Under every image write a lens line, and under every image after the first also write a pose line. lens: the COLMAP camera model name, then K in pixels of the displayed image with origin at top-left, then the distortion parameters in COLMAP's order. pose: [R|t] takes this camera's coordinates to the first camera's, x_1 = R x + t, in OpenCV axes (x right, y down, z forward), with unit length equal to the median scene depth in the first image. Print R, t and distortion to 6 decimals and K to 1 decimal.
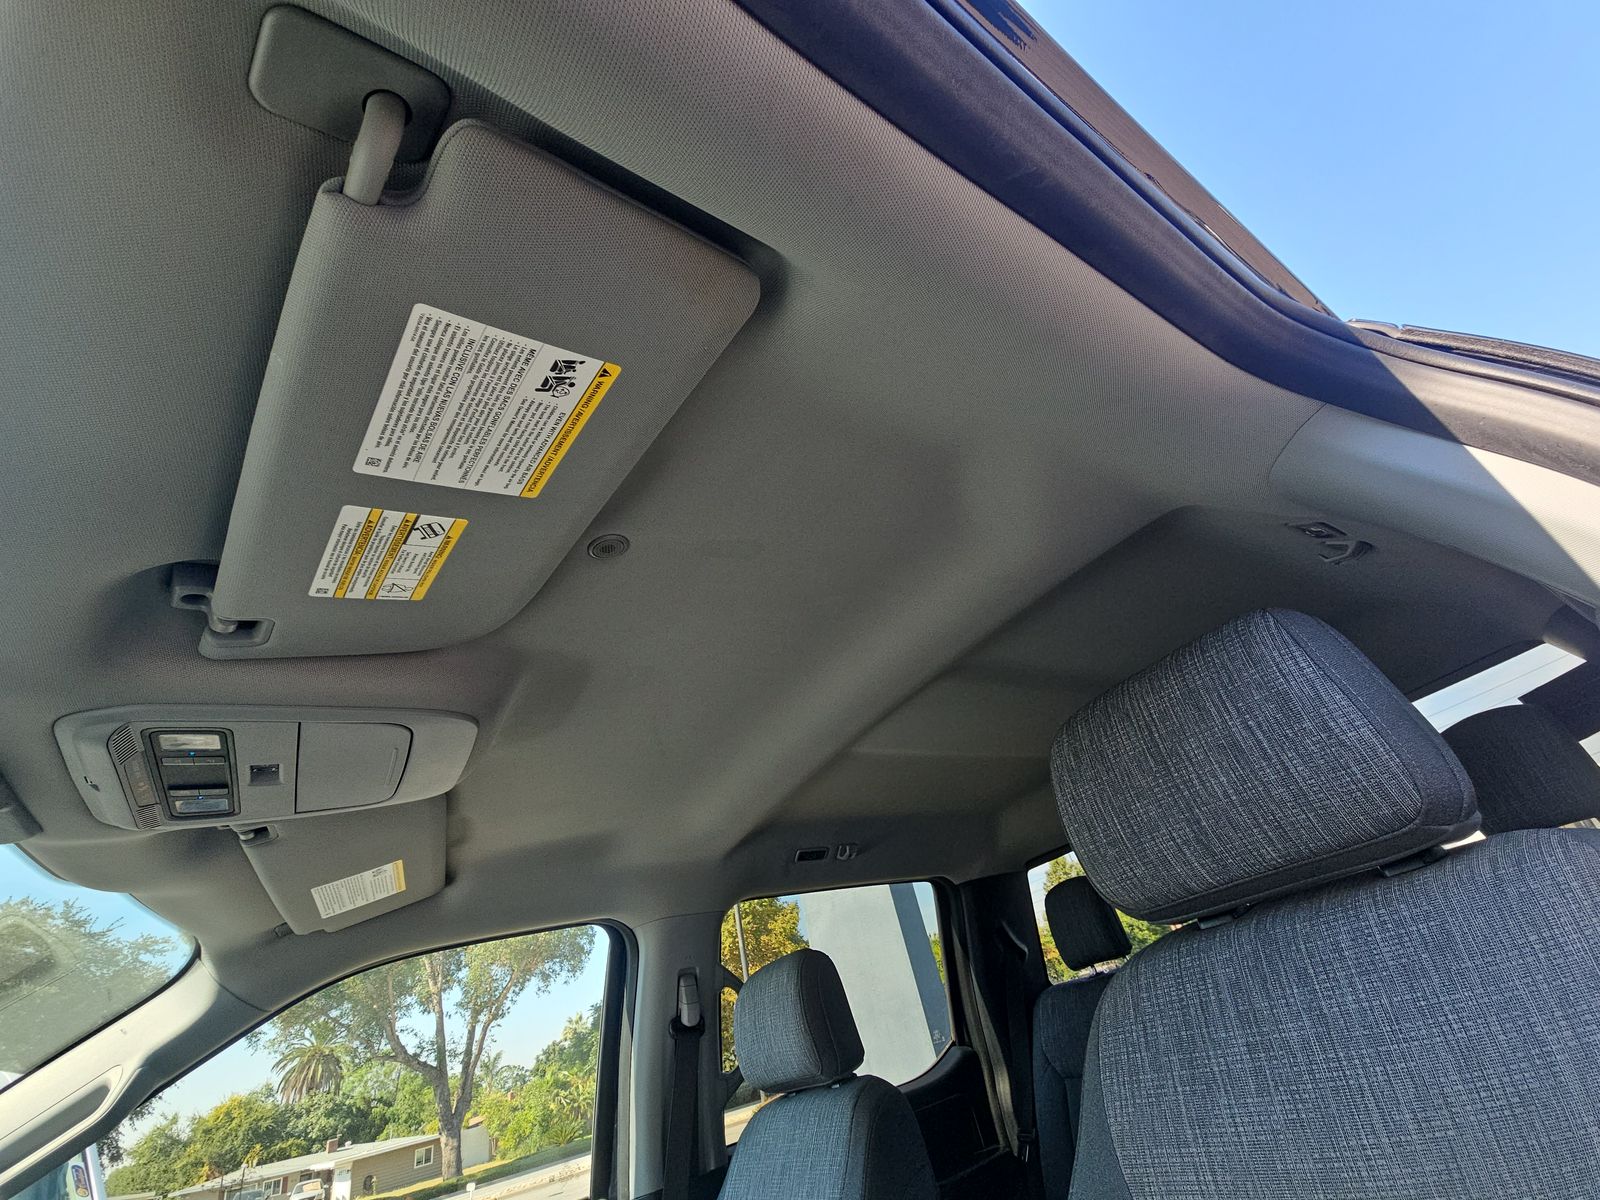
lens RADIAL K [[652.0, 0, 805.3], [0, 652.0, 604.6], [0, 0, 1]] dist [0.029992, -0.021883]
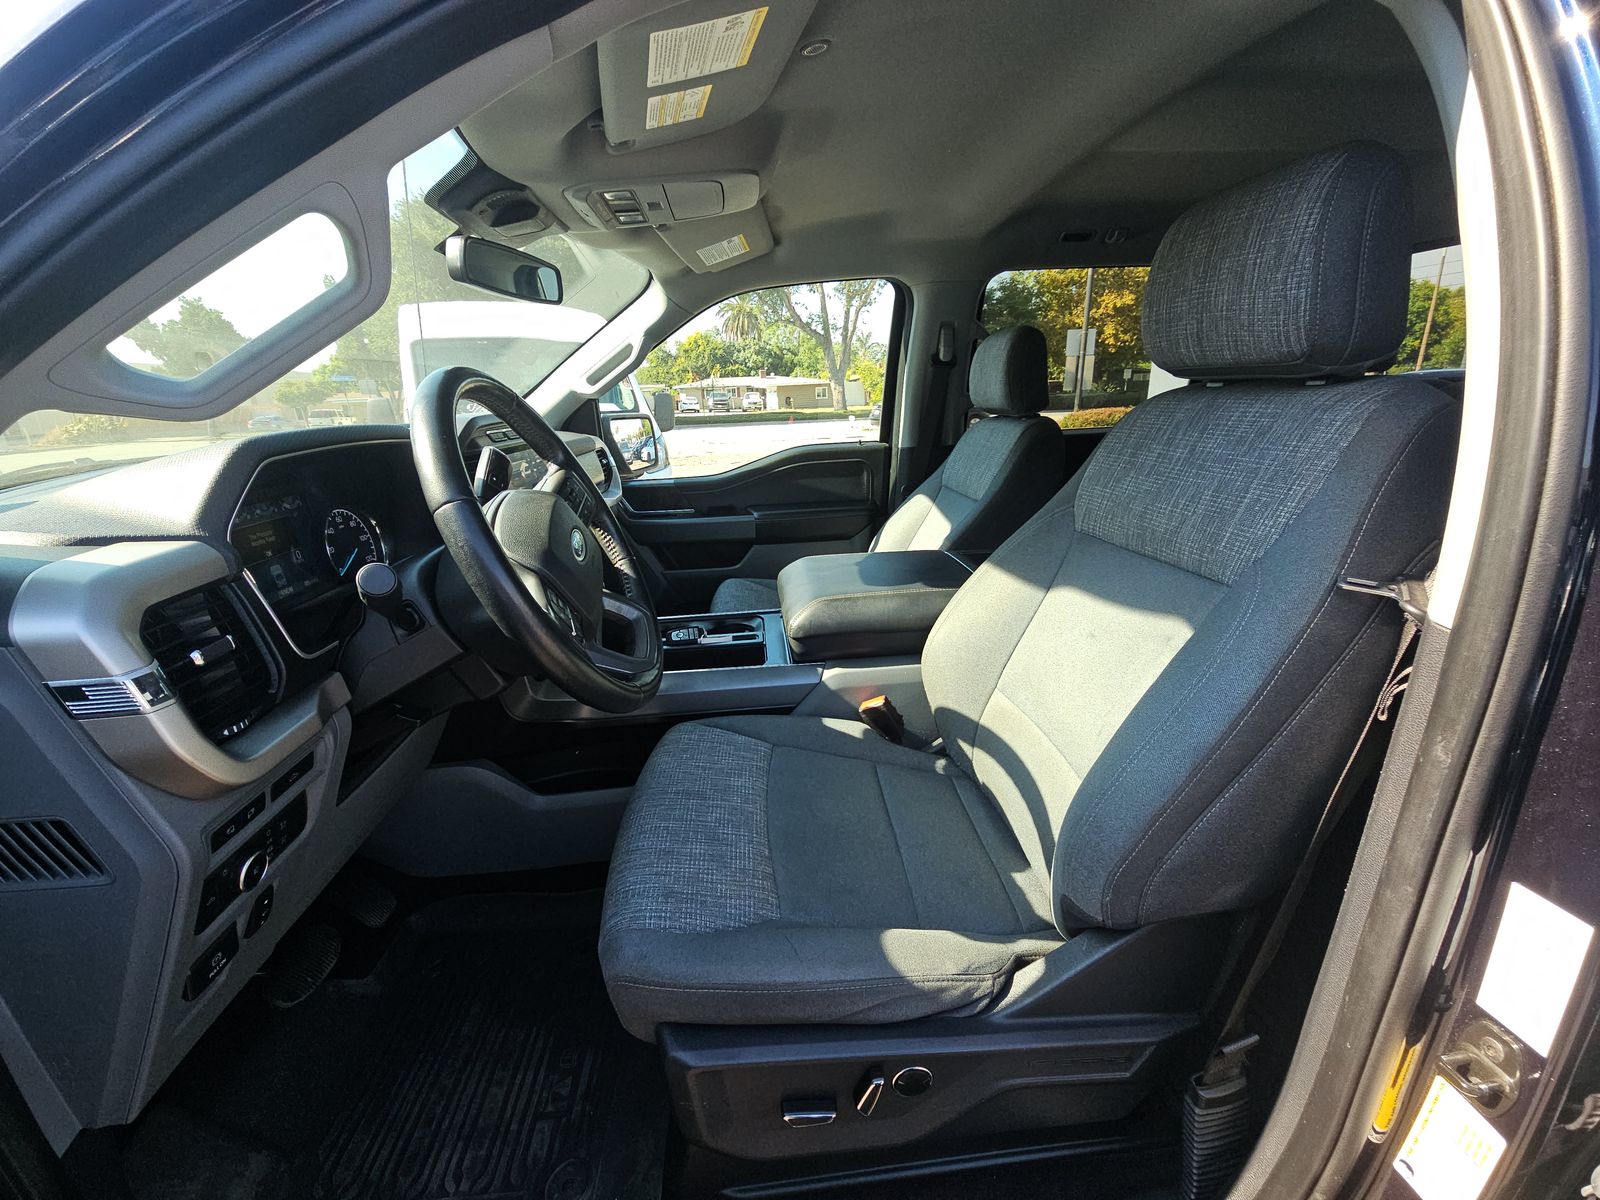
lens RADIAL K [[652.0, 0, 805.3], [0, 652.0, 604.6], [0, 0, 1]] dist [0.029992, -0.021883]
pose [[0.881917, 0.315608, -0.350163, 0.249321], [0.110715, 0.583357, 0.804635, -0.251441], [0.458220, -0.748389, 0.479530, -0.234770]]
